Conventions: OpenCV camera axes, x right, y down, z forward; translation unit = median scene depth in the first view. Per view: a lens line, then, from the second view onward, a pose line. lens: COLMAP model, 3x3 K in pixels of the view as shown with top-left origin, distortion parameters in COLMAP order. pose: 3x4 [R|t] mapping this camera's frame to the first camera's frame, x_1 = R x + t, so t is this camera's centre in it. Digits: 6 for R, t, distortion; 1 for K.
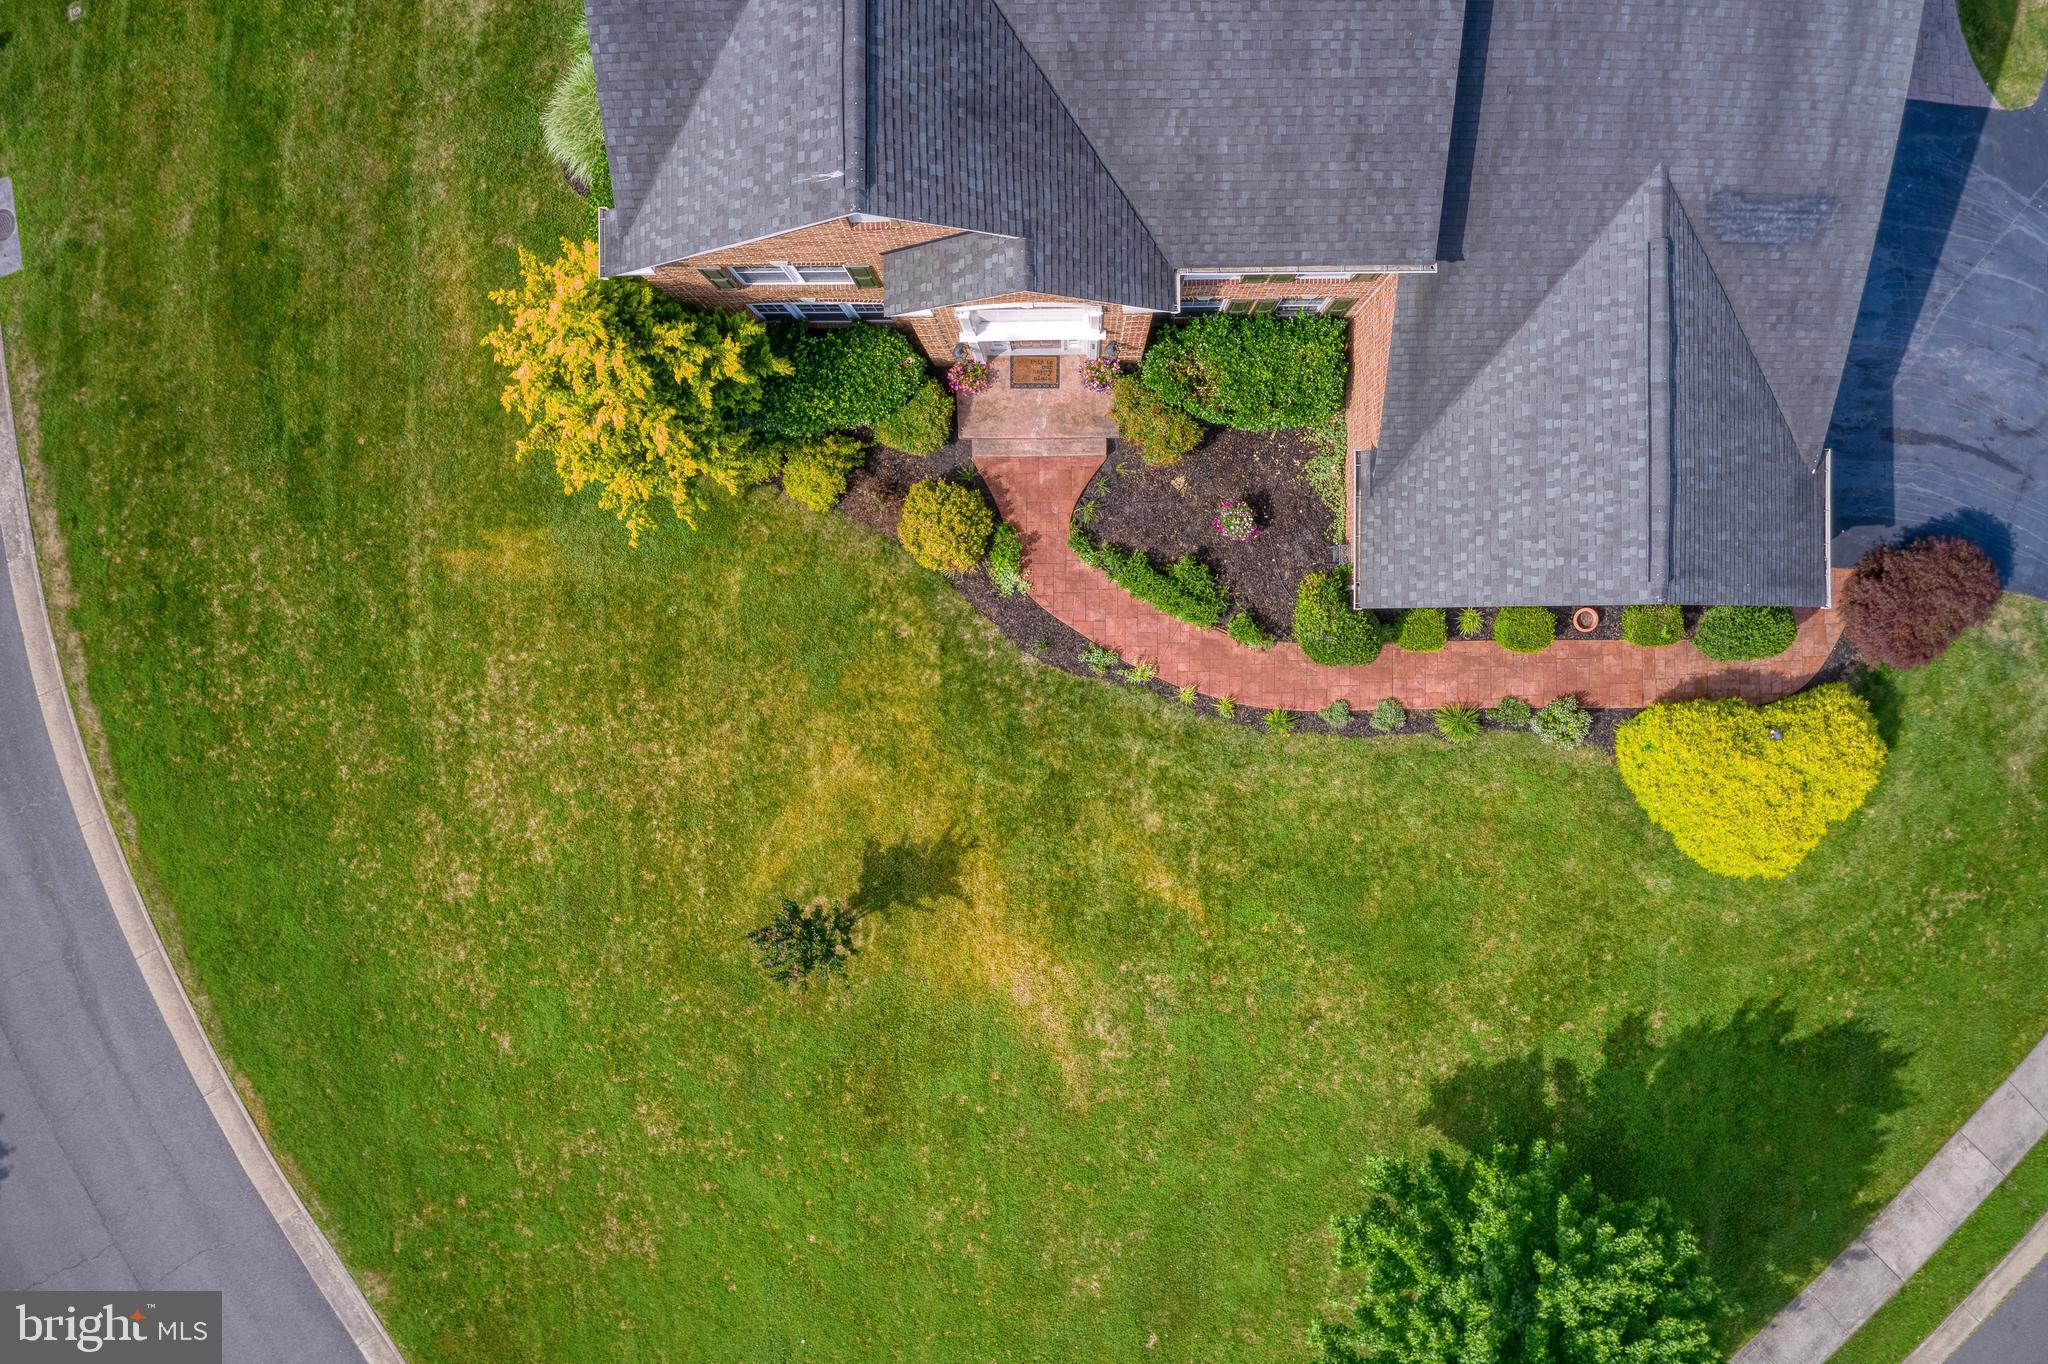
lens RADIAL K [[1604.6, 0, 1033.3], [0, 1604.6, 669.5], [0, 0, 1]] dist [-0.063837, -0.048200]
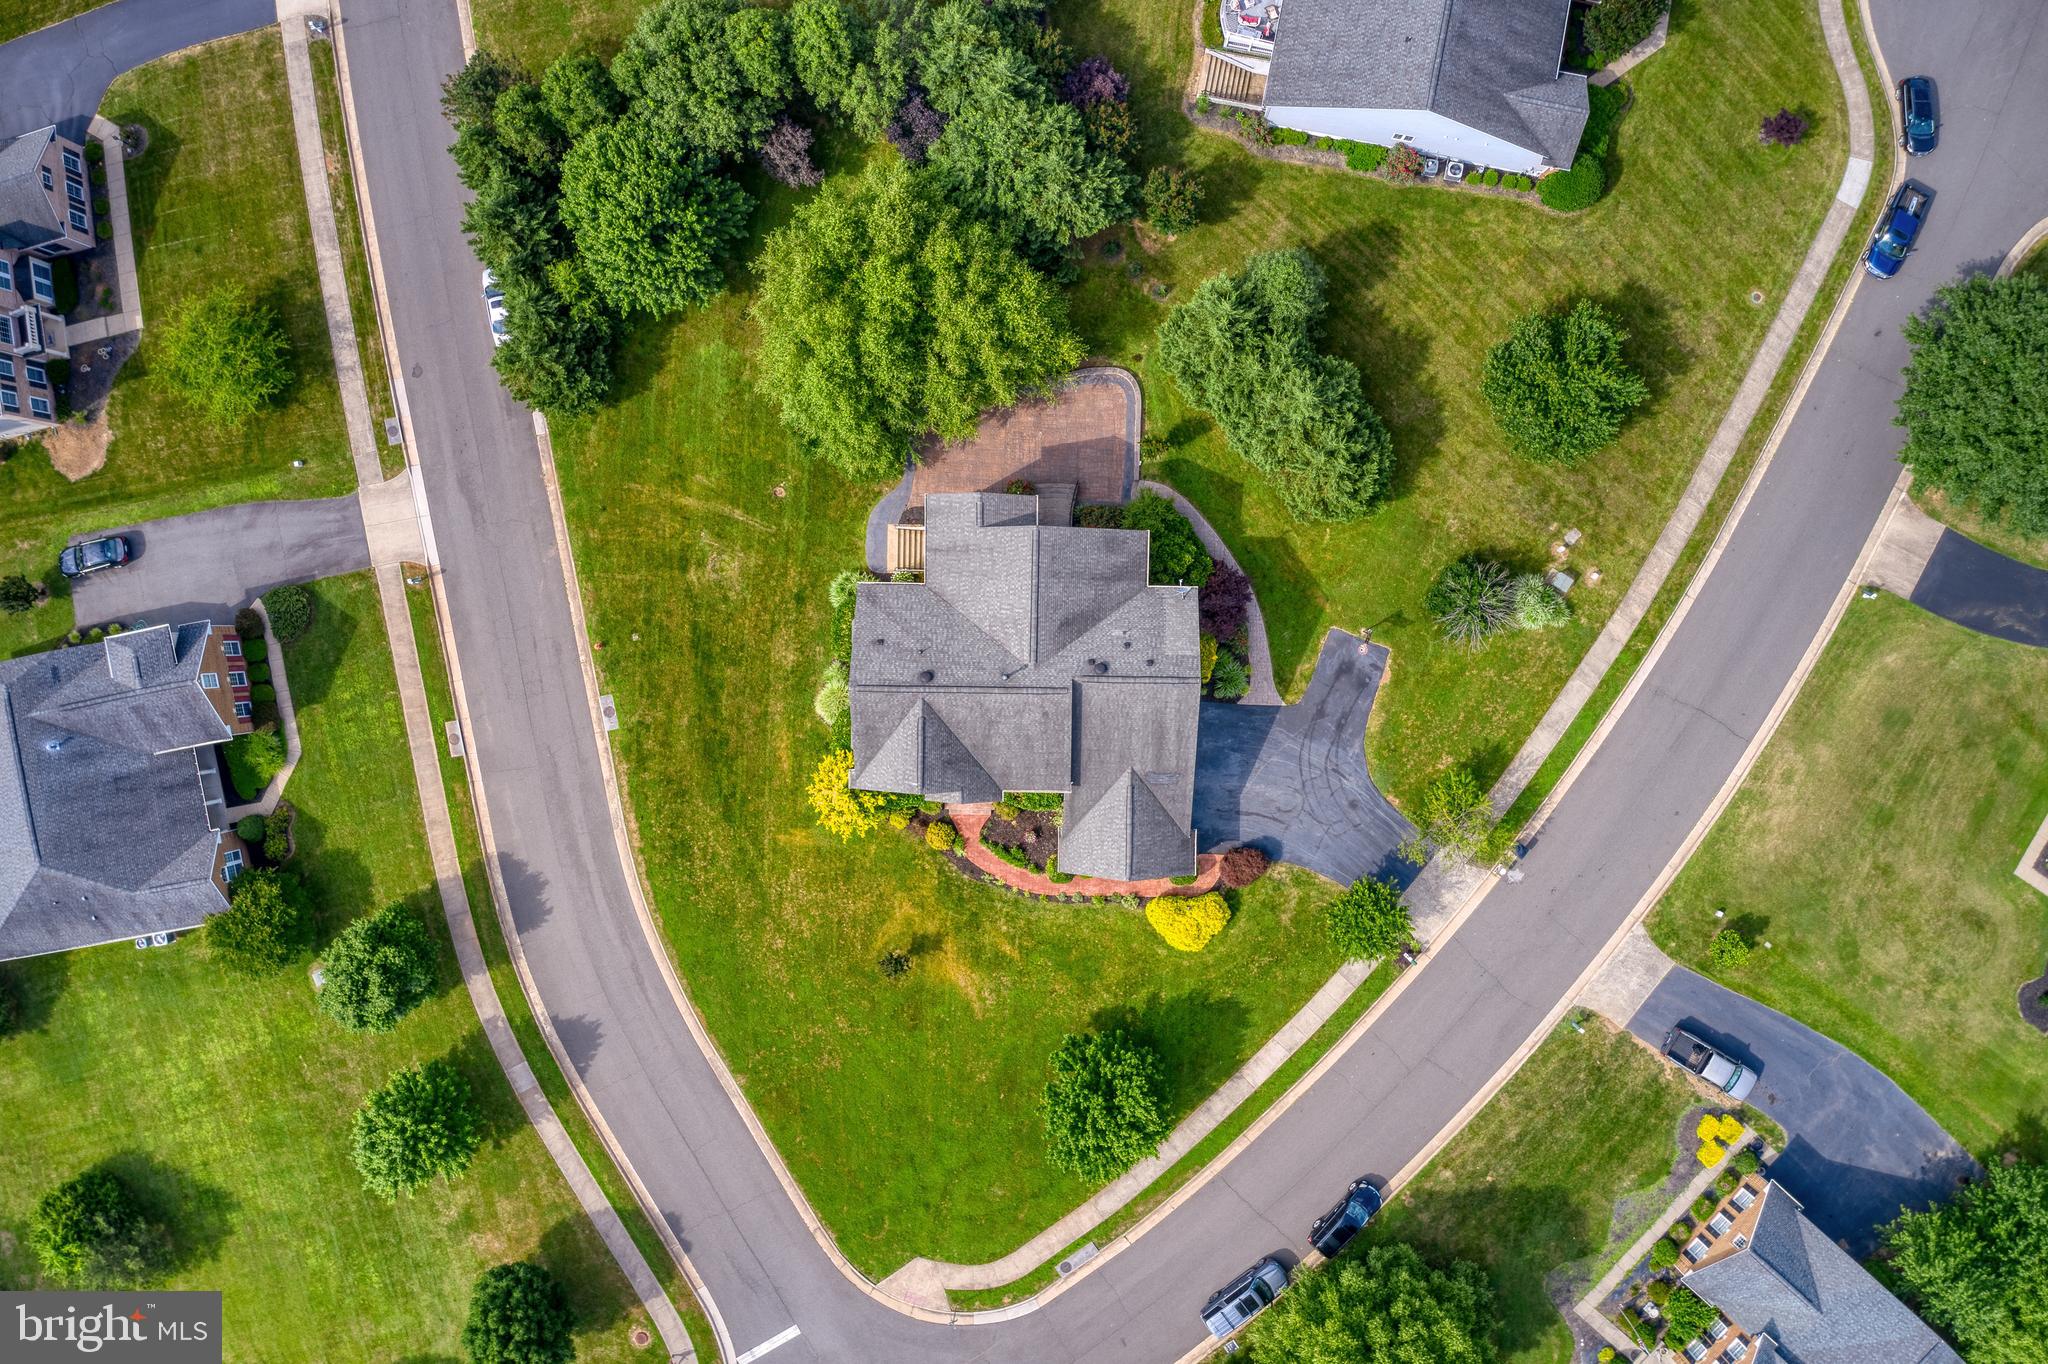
lens RADIAL K [[1604.6, 0, 1024.1], [0, 1604.6, 686.3], [0, 0, 1]] dist [-0.063837, -0.048200]
pose [[0.999793, 0.020082, 0.003116, 0.093987], [-0.020061, 0.999777, -0.006608, -0.360092], [-0.003248, 0.006545, 0.999973, -2.149408]]
